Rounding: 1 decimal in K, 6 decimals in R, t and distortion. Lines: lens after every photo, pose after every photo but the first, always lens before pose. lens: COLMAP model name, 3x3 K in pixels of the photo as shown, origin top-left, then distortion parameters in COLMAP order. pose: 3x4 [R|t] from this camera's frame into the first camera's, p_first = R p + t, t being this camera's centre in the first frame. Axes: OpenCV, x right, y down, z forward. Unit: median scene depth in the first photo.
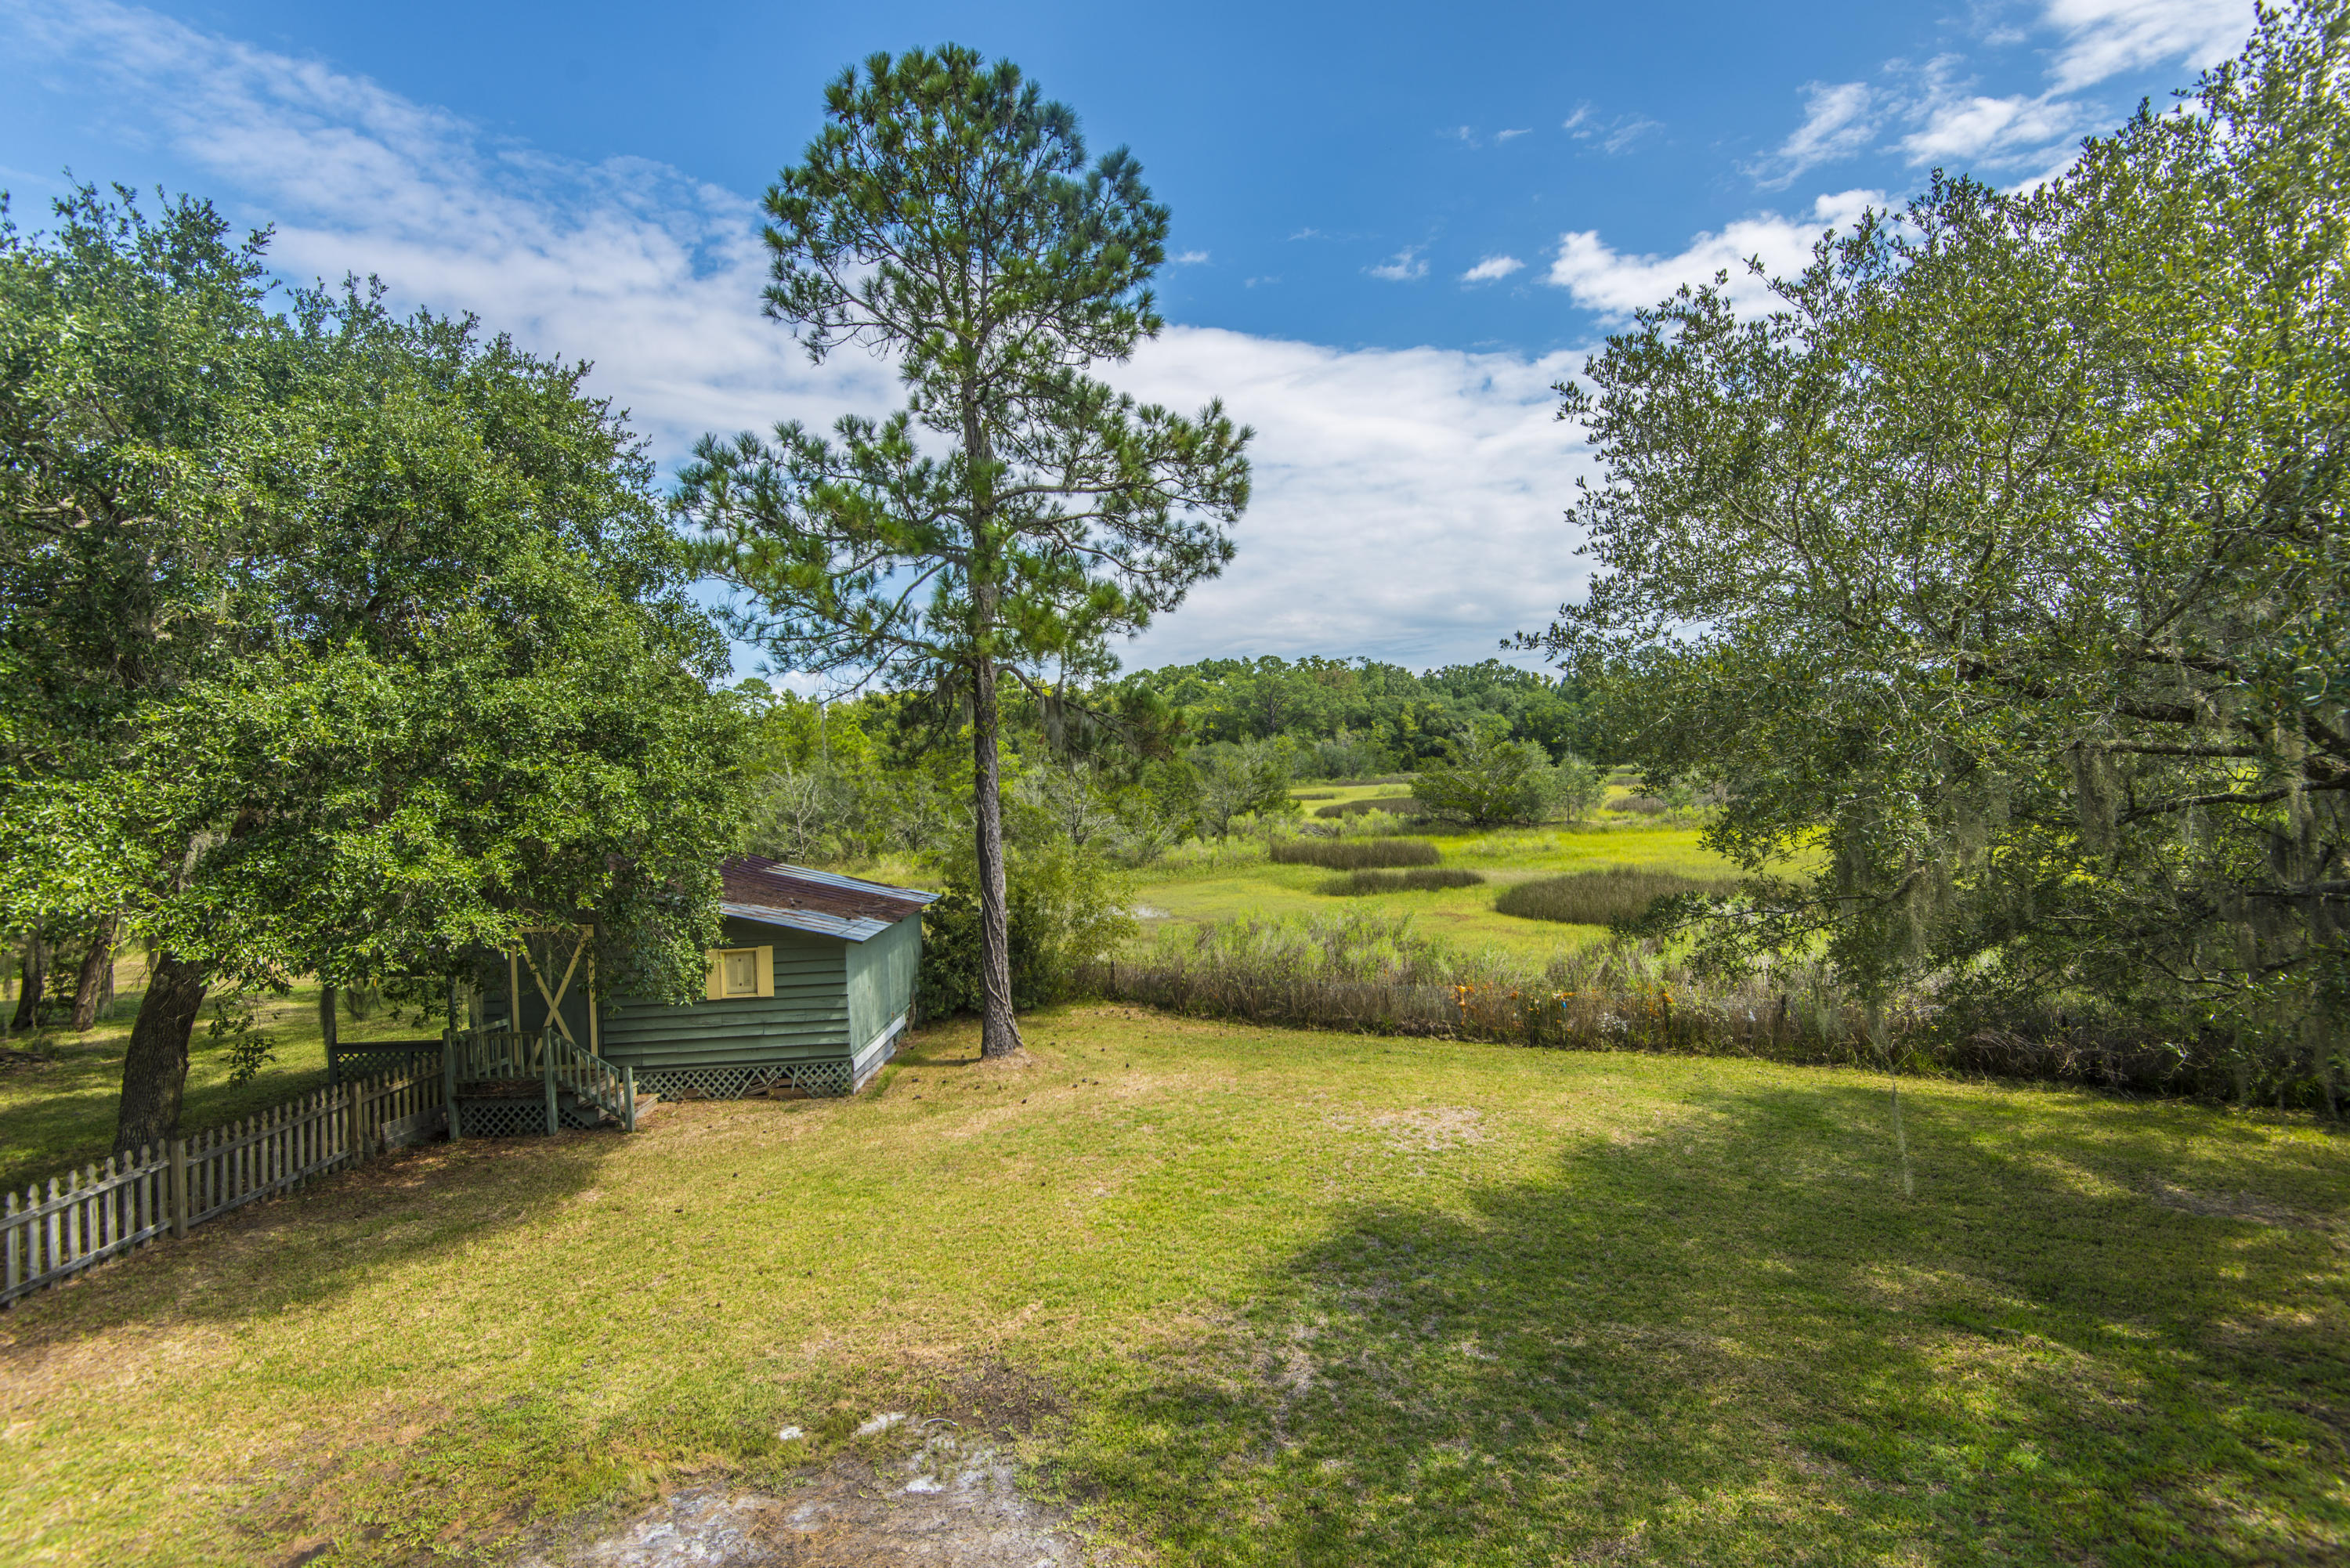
lens RADIAL K [[1057.4, 0, 1174.4], [0, 1057.4, 779.5], [0, 0, 1]] dist [0.002389, 0.000116]
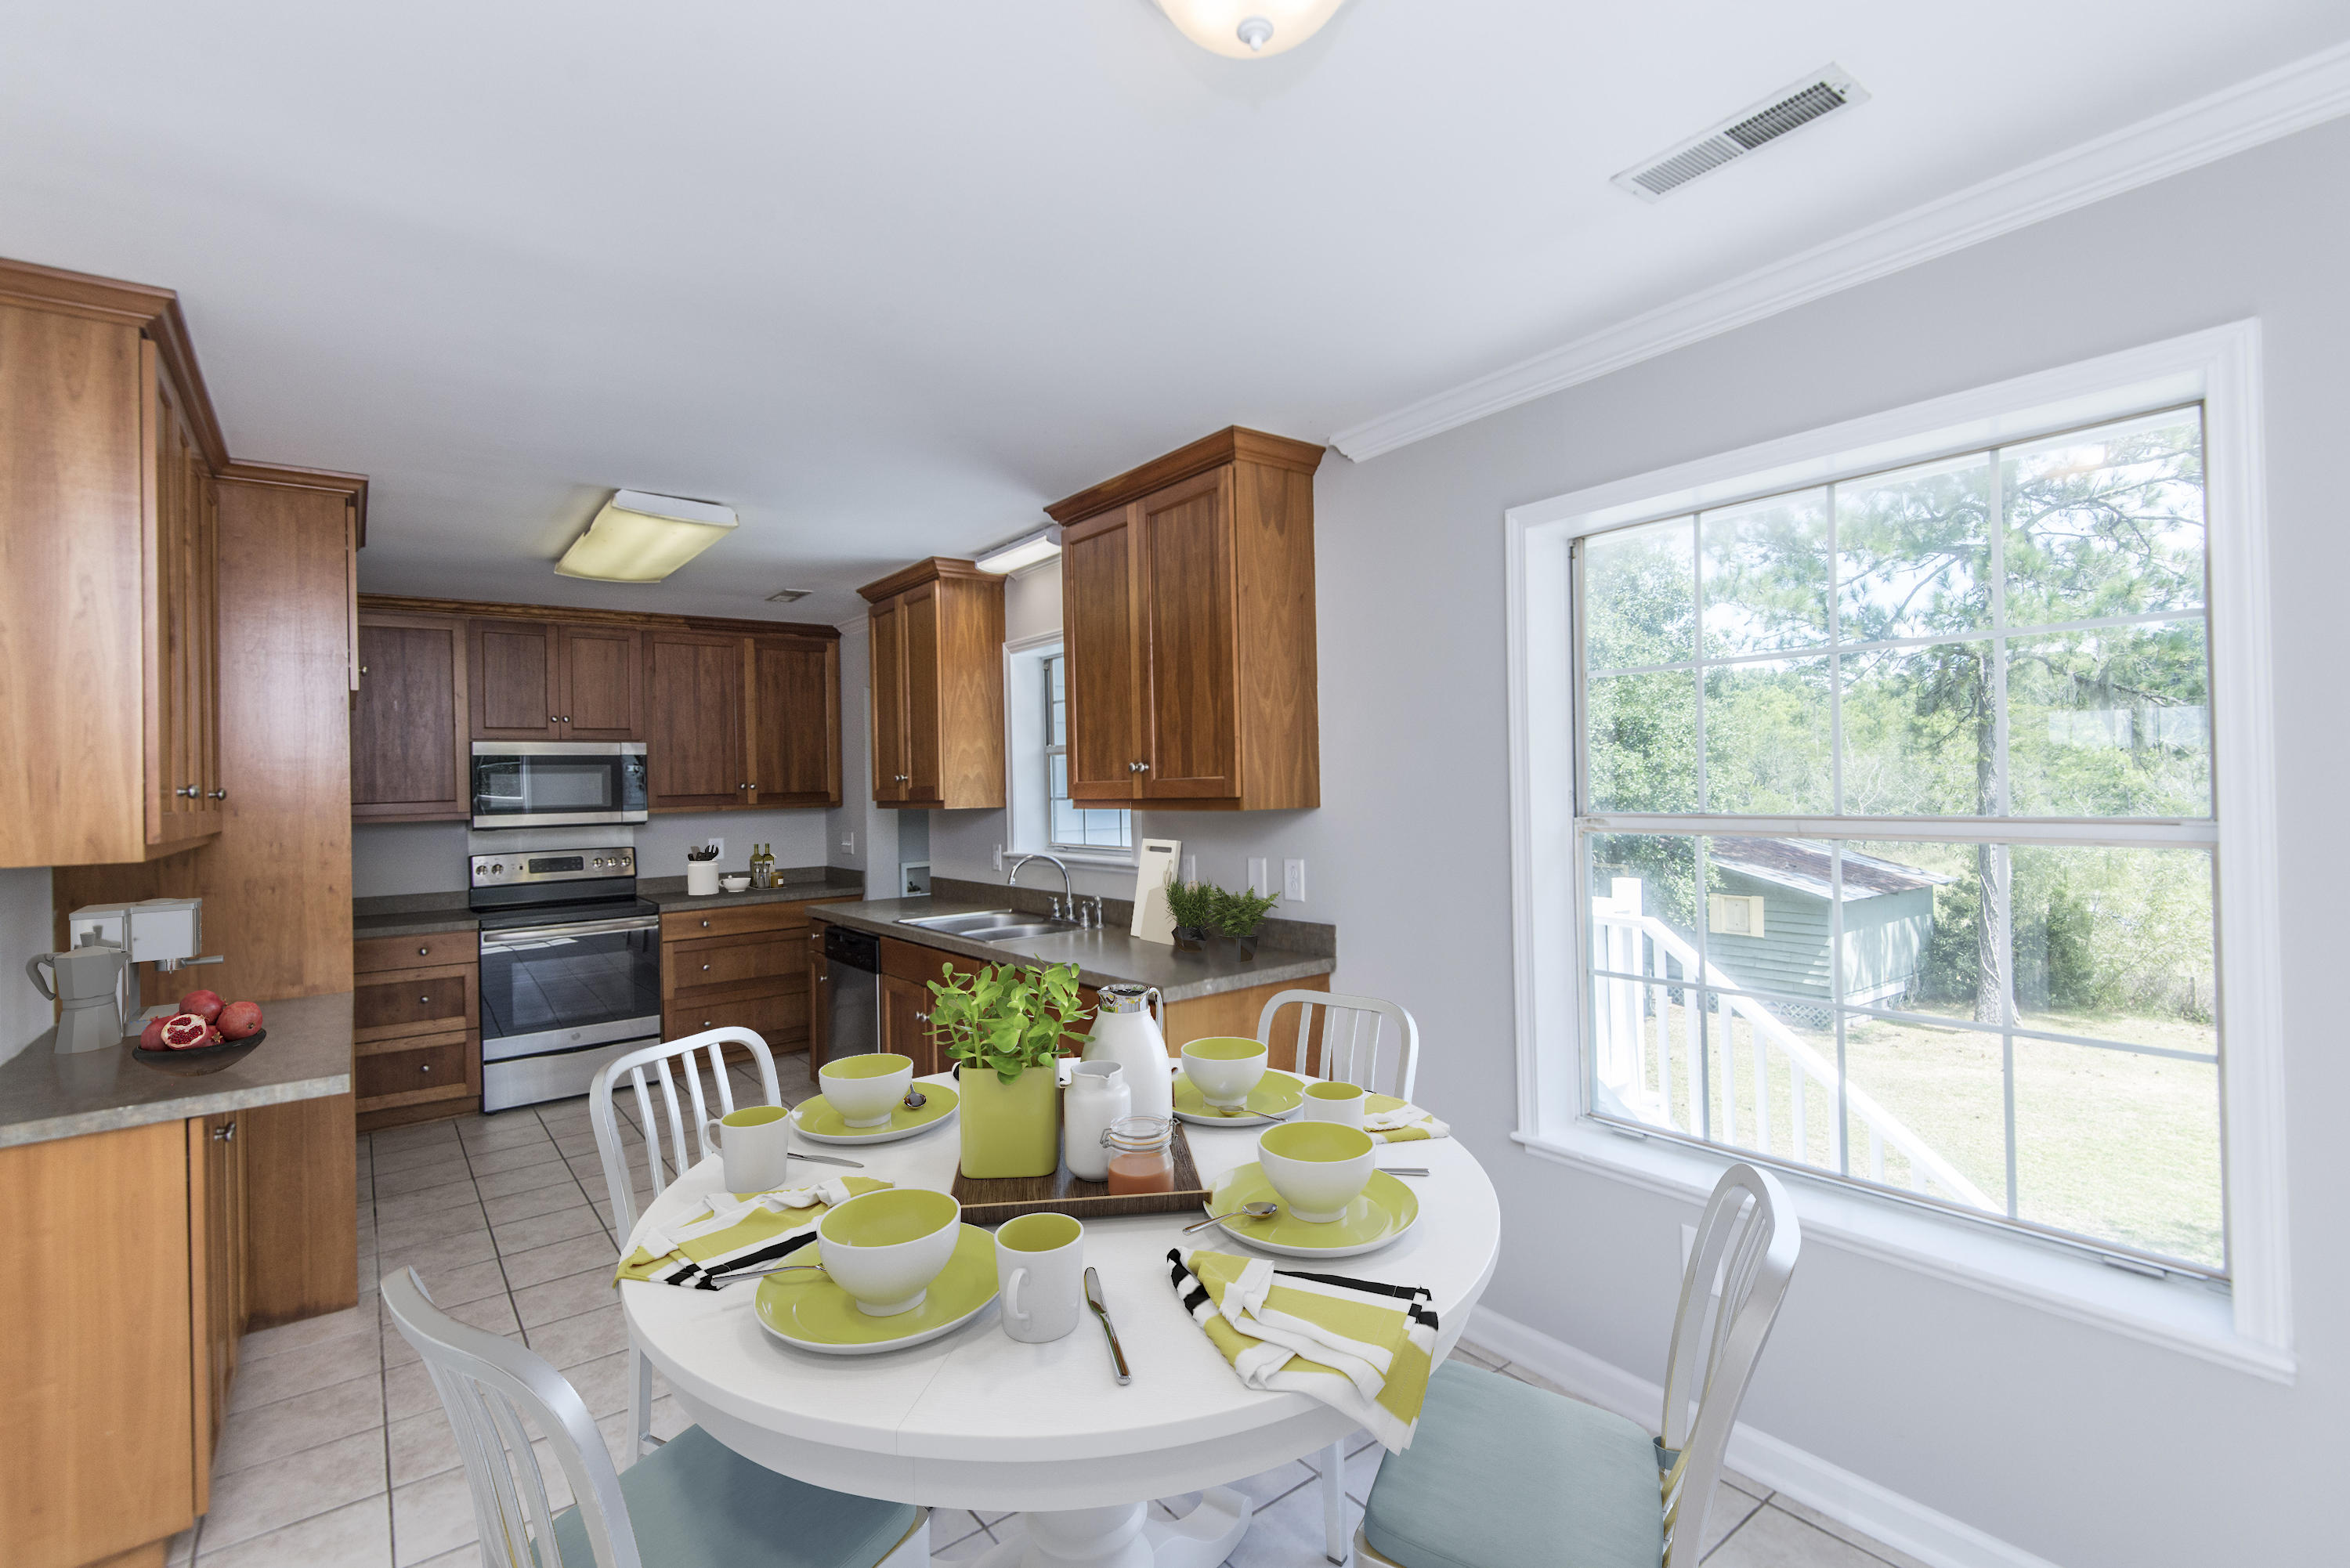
lens RADIAL K [[1057.4, 0, 1174.4], [0, 1057.4, 779.5], [0, 0, 1]] dist [0.002389, 0.000116]
pose [[0.592369, 0.032141, -0.805025, 0.200559], [-0.017440, 0.999481, 0.027072, -0.001839], [0.805478, -0.001997, 0.592623, -0.283551]]
